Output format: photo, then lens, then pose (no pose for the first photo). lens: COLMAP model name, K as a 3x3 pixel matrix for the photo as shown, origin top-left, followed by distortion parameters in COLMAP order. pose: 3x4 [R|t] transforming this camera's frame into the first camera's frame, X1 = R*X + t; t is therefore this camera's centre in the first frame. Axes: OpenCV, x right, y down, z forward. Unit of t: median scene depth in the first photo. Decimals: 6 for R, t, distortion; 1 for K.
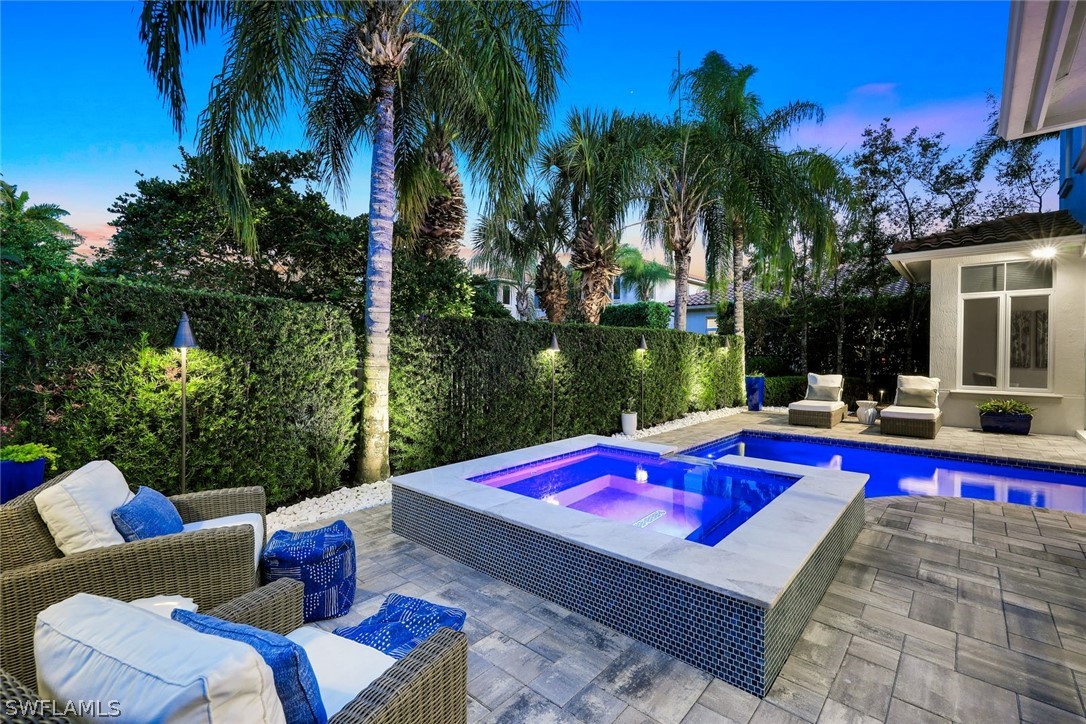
lens RADIAL K [[478.5, 0, 544.6], [0, 478.5, 357.7], [0, 0, 1]] dist [0.000102, -0.000153]
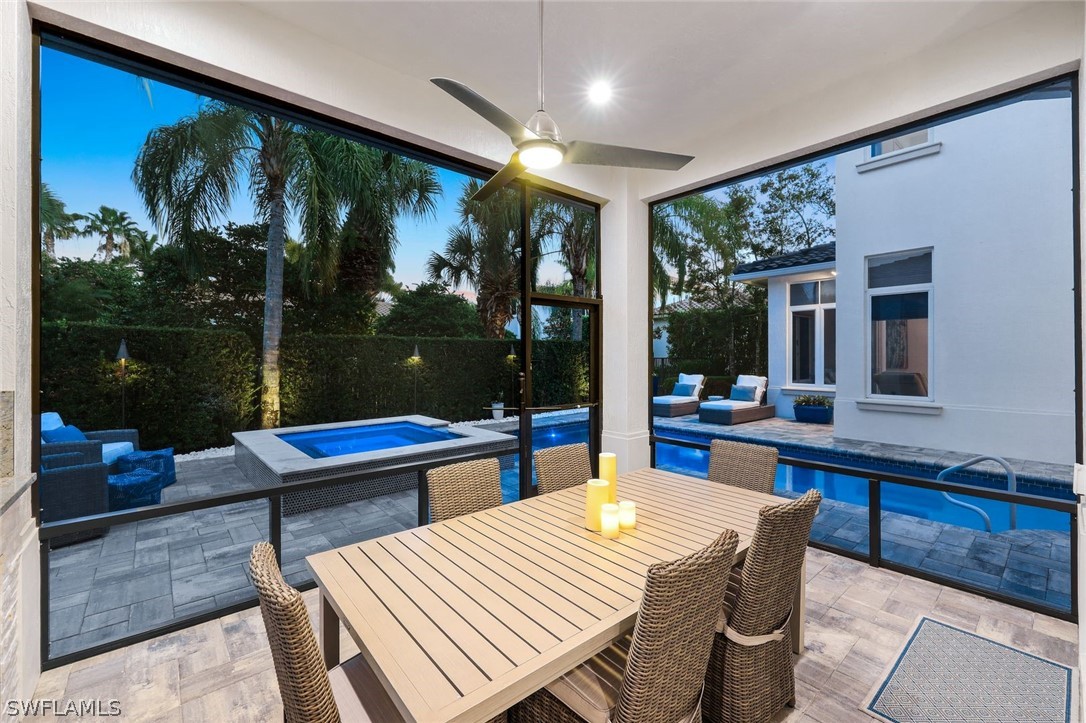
lens RADIAL K [[442.2, 0, 539.2], [0, 442.2, 357.7], [0, 0, 1]] dist [-0.001392, 0.000171]
pose [[0.991566, -0.007461, -0.129392, 0.691544], [0.006294, 0.999936, -0.009422, 0.001406], [0.129454, 0.008528, 0.991549, -0.314353]]
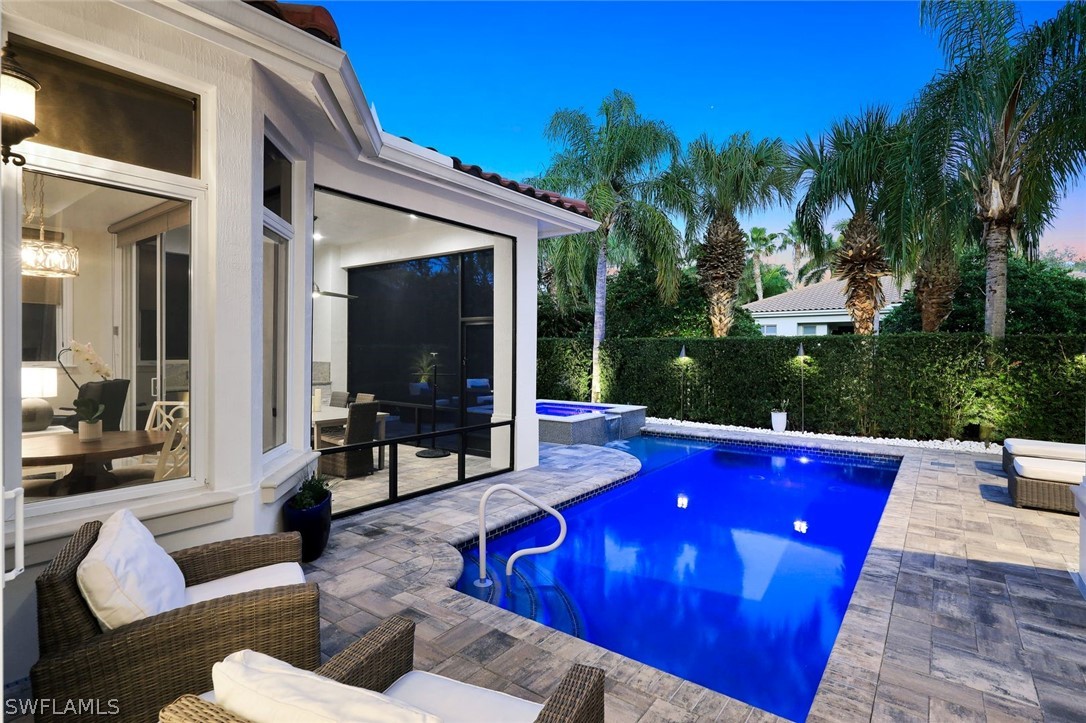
lens RADIAL K [[530.0, 0, 540.7], [0, 530.0, 358.0], [0, 0, 1]] dist [-0.002817, -0.000067]
pose [[0.085615, 0.003902, -0.996321, 2.073135], [-0.016590, 0.999859, 0.002491, -0.009714], [0.996190, 0.016316, 0.085667, 0.505628]]
